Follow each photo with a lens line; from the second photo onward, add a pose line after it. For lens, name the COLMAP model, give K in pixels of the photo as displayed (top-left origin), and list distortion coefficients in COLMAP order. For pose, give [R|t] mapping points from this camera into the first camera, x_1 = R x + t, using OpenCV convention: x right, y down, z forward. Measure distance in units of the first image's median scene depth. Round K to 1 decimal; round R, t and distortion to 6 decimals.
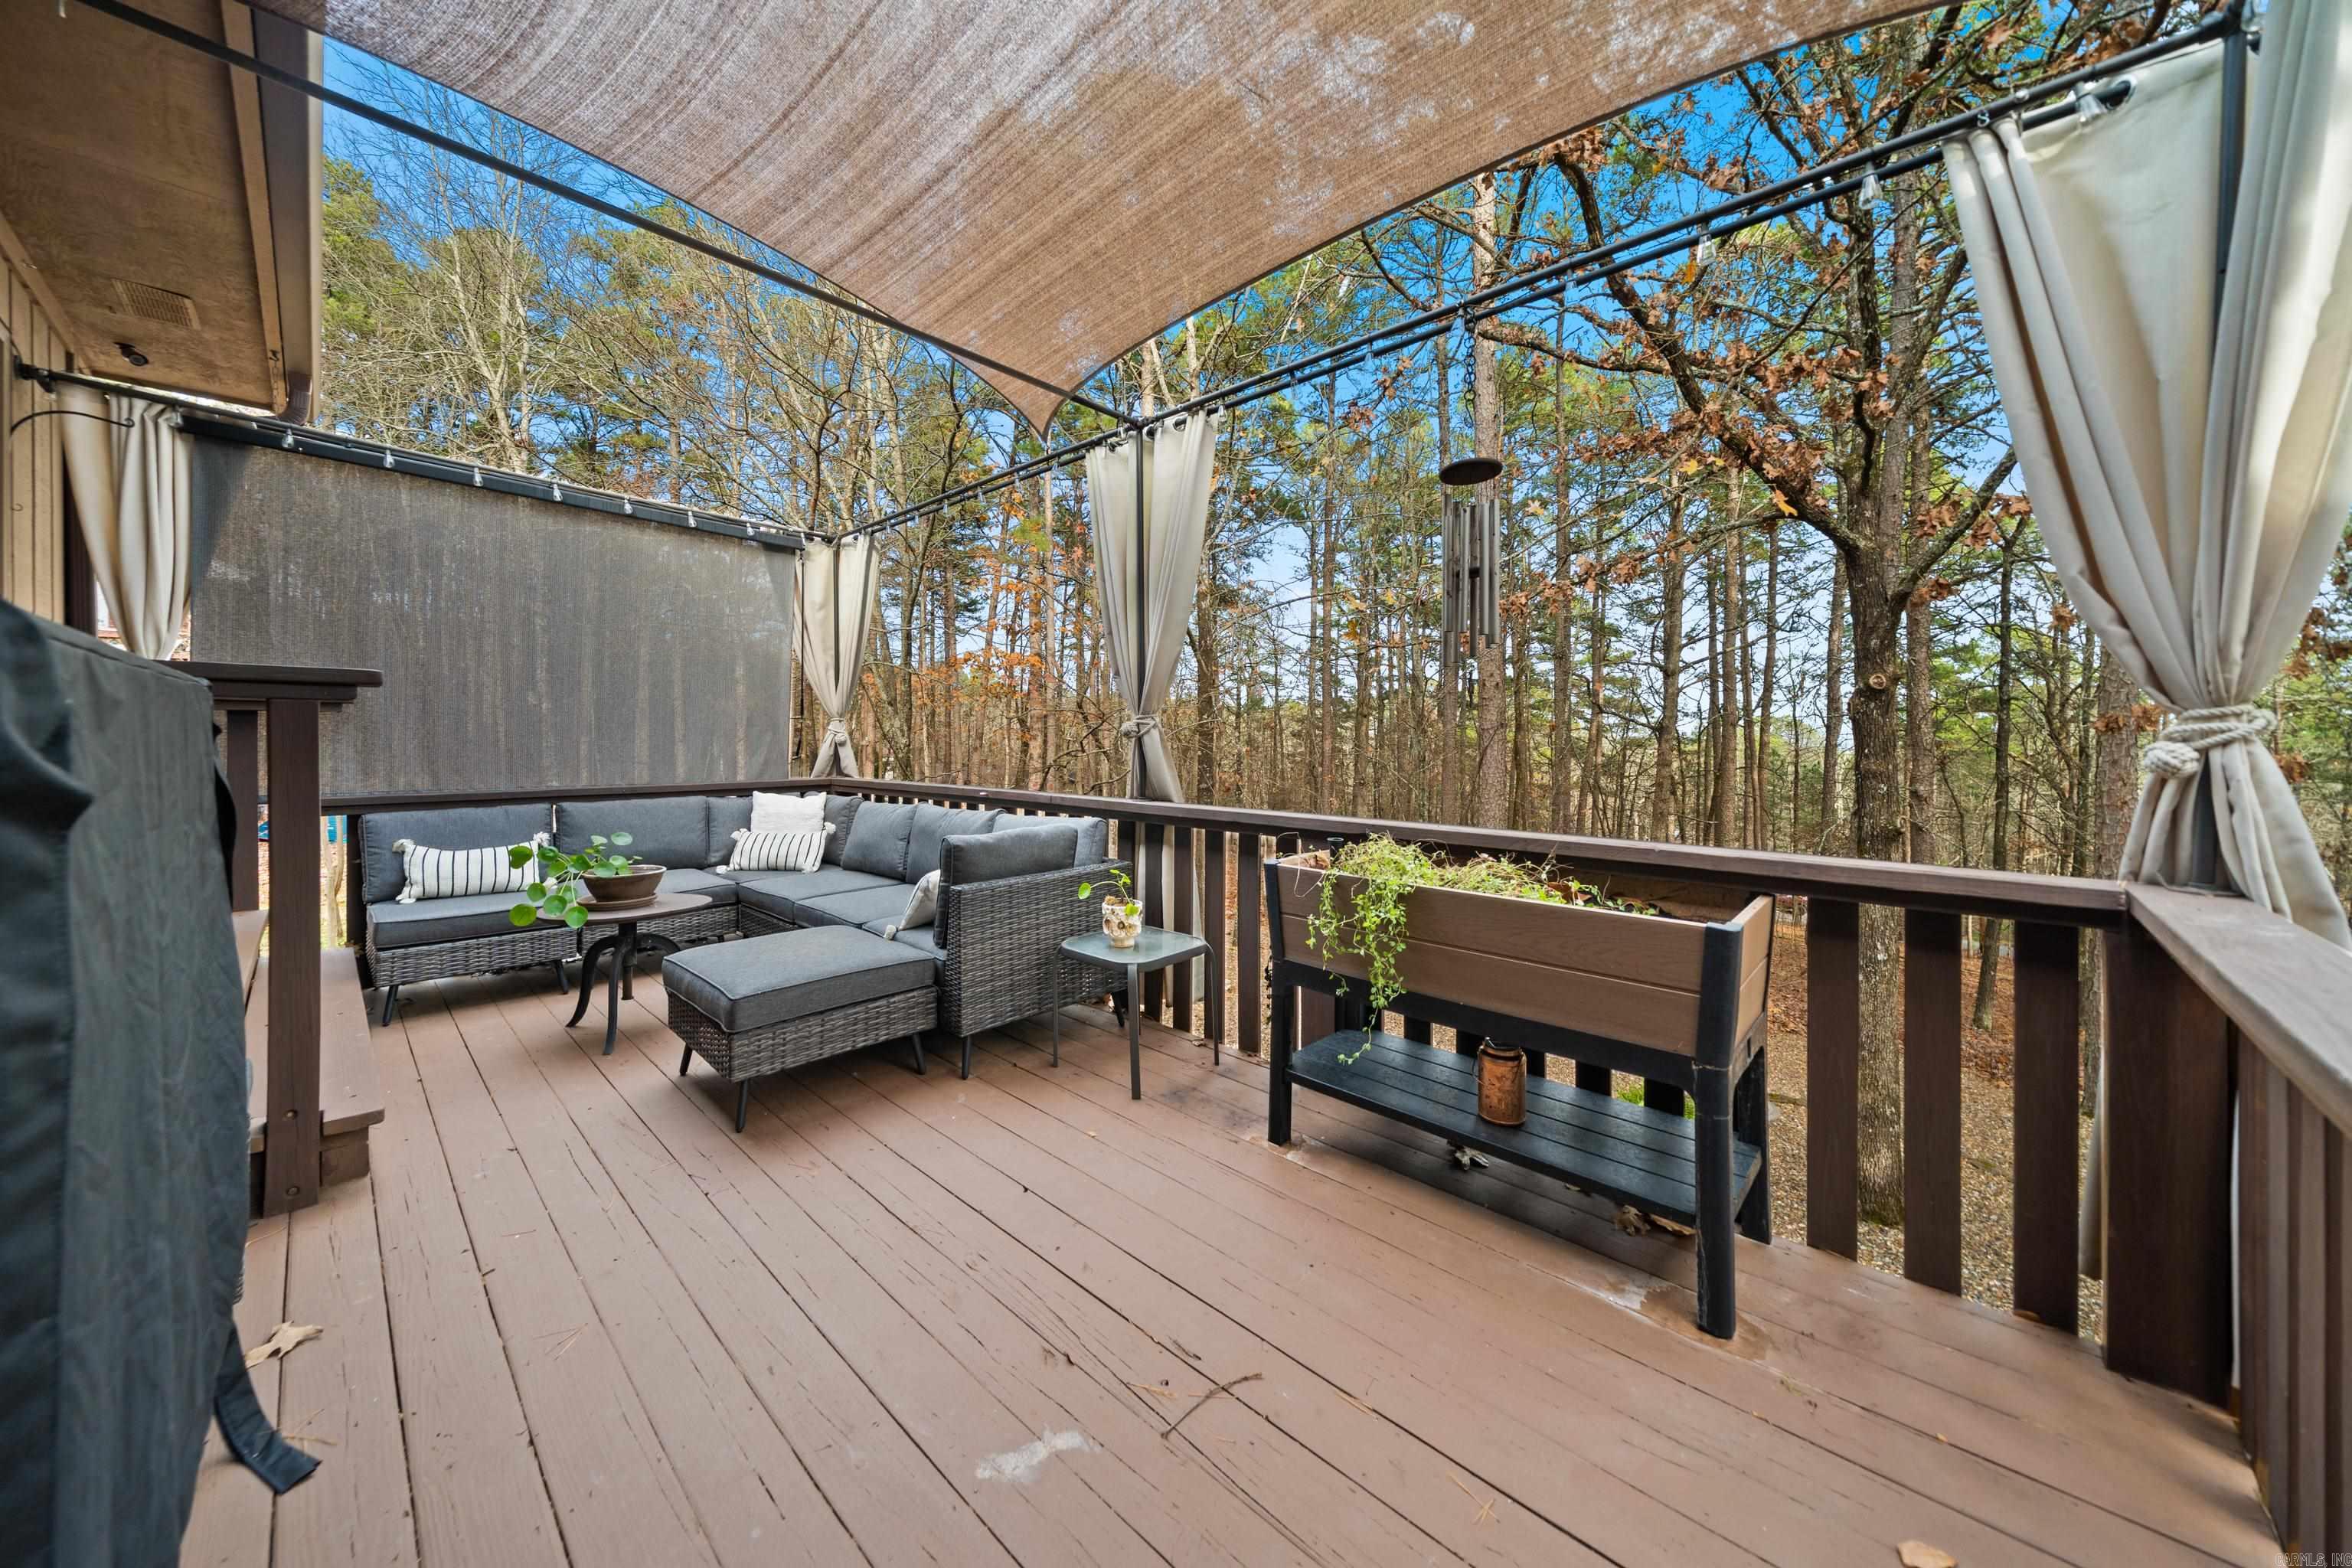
lens RADIAL K [[818.5, 0, 1205.3], [0, 818.5, 734.8], [0, 0, 1]] dist [-0.000702, -0.000072]
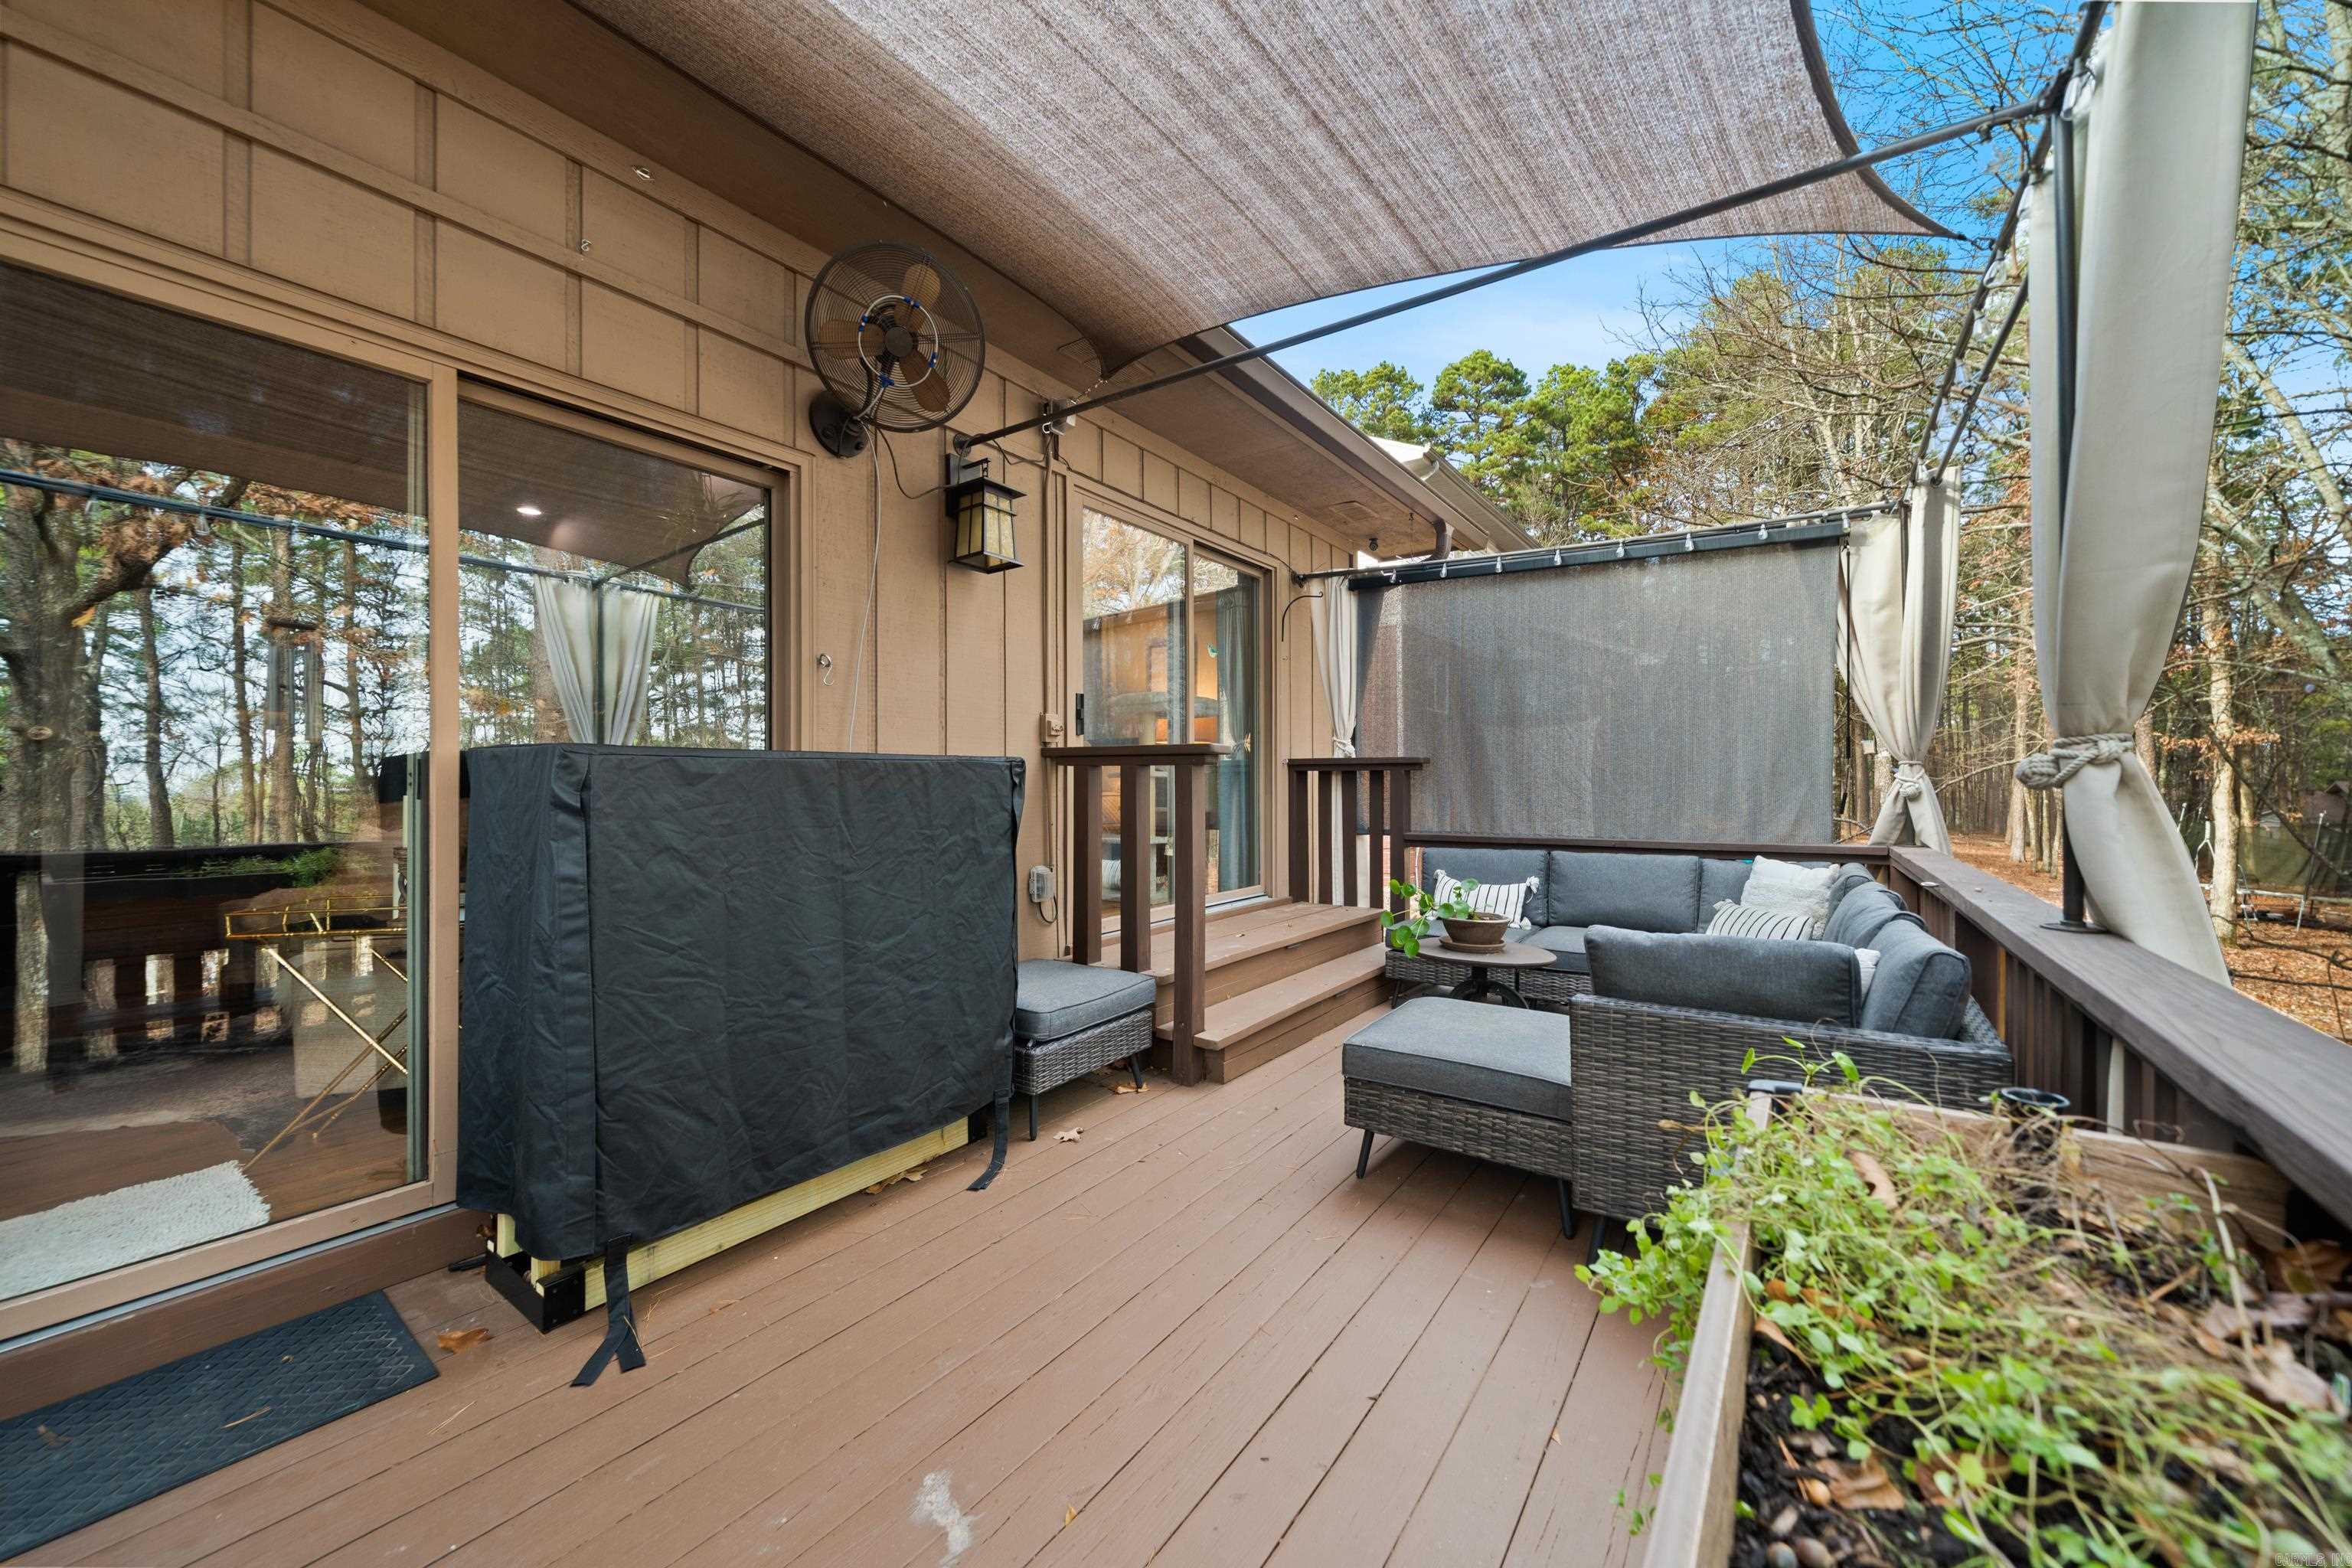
lens RADIAL K [[878.9, 0, 1156.3], [0, 878.9, 777.3], [0, 0, 1]] dist [-0.002615, 0.000033]
pose [[0.110929, -0.014721, -0.993719, 0.321822], [0.004359, 0.999888, -0.014326, 0.002821], [0.993819, -0.002742, 0.110980, 0.414788]]
